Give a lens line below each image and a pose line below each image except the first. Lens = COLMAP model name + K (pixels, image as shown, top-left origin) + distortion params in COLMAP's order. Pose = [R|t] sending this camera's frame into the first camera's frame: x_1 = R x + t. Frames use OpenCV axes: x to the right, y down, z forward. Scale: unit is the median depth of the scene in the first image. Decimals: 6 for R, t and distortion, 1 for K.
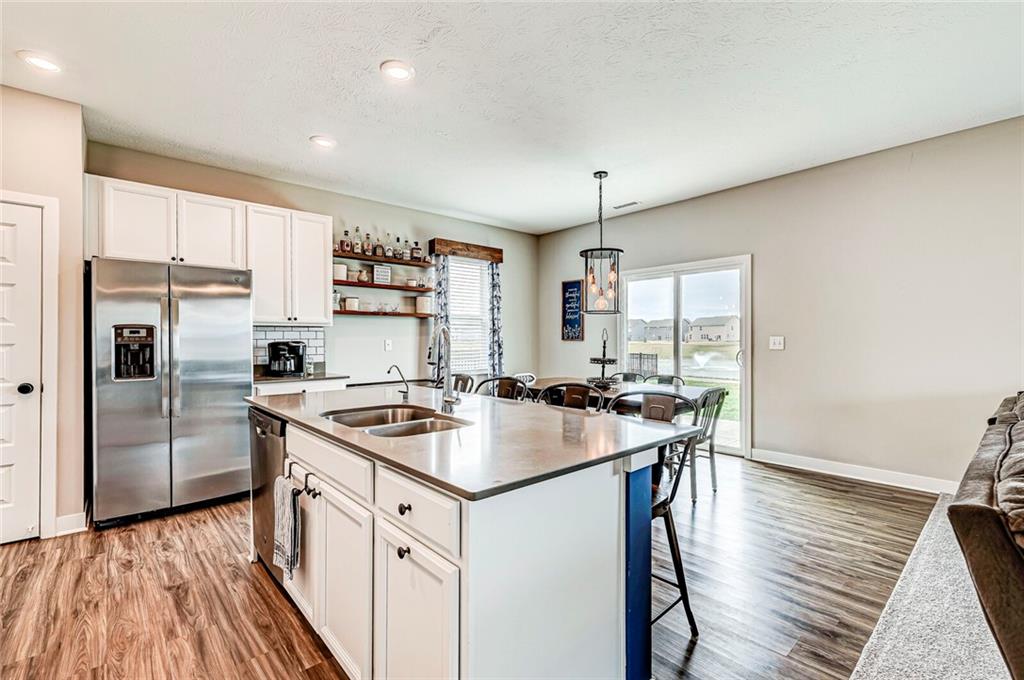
lens RADIAL K [[453.0, 0, 514.7], [0, 453.0, 338.4], [0, 0, 1]] dist [-0.000001, -0.000033]
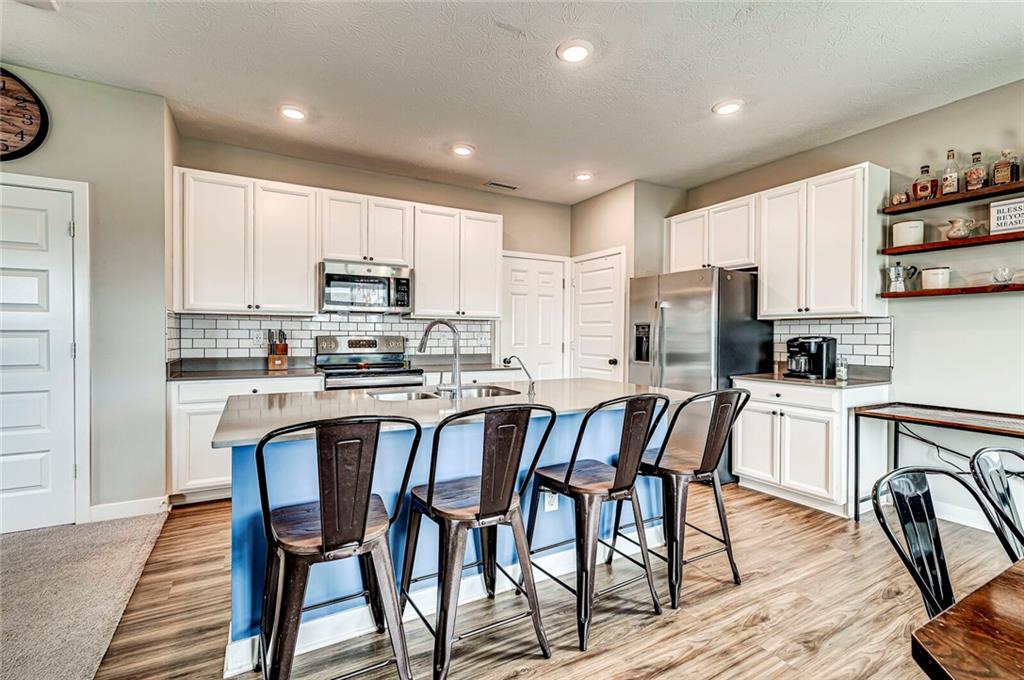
lens RADIAL K [[452.2, 0, 484.1], [0, 452.2, 338.8], [0, 0, 1]] dist [-0.001118, -0.000345]
pose [[-0.249369, 0.012169, -0.968332, 0.412066], [-0.003322, 0.999904, 0.013421, 0.001443], [0.968403, 0.006563, -0.249304, 0.558565]]
